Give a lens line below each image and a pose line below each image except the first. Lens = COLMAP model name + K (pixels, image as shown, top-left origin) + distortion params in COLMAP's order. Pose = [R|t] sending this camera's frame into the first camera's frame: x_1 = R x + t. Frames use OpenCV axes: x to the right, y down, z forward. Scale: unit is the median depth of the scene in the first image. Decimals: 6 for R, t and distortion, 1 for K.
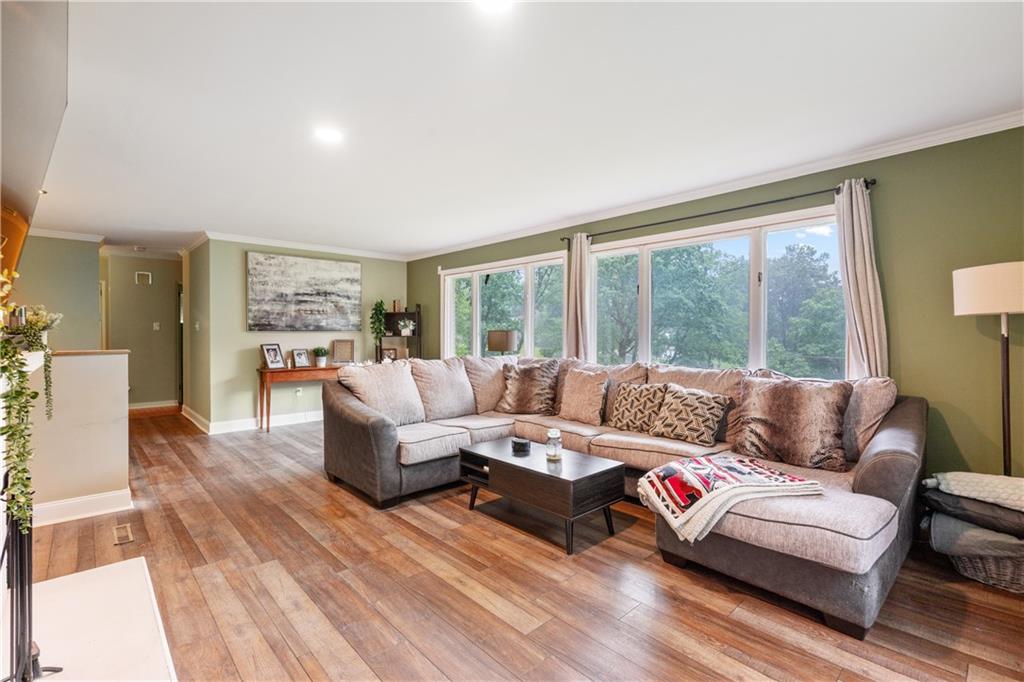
lens RADIAL K [[462.7, 0, 501.1], [0, 462.7, 330.5], [0, 0, 1]] dist [-0.003738, 0.000976]
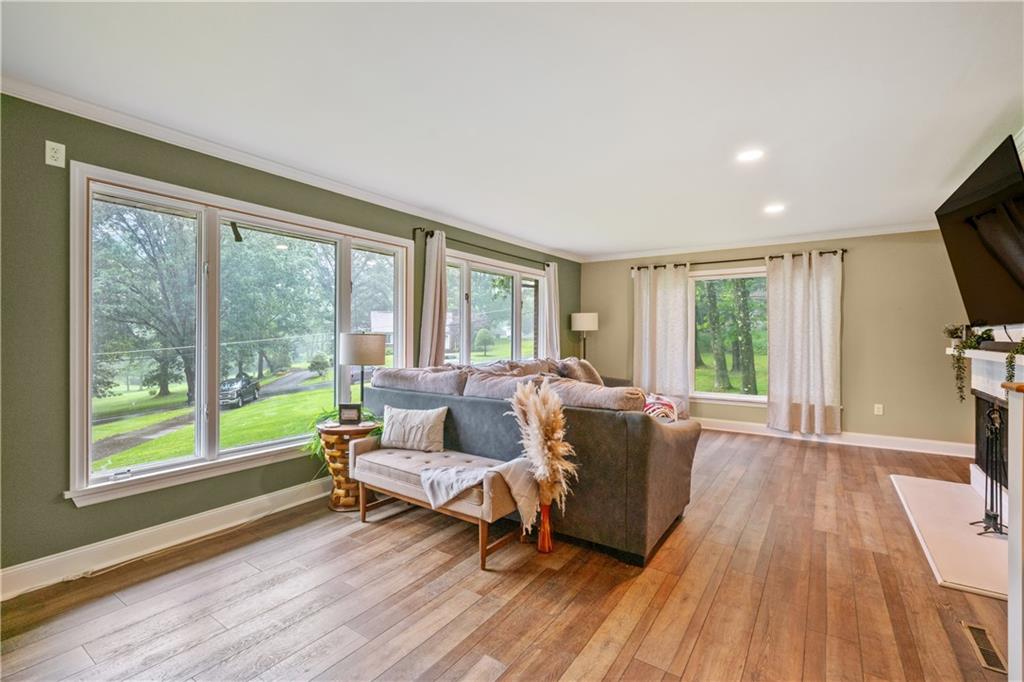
lens RADIAL K [[462.7, 0, 509.1], [0, 462.7, 336.6], [0, 0, 1]] dist [-0.003738, 0.000976]
pose [[-0.230307, -0.001216, 0.973117, -1.338595], [-0.005895, 0.999983, -0.000145, 0.003776], [-0.973100, -0.005770, -0.230310, 1.866370]]
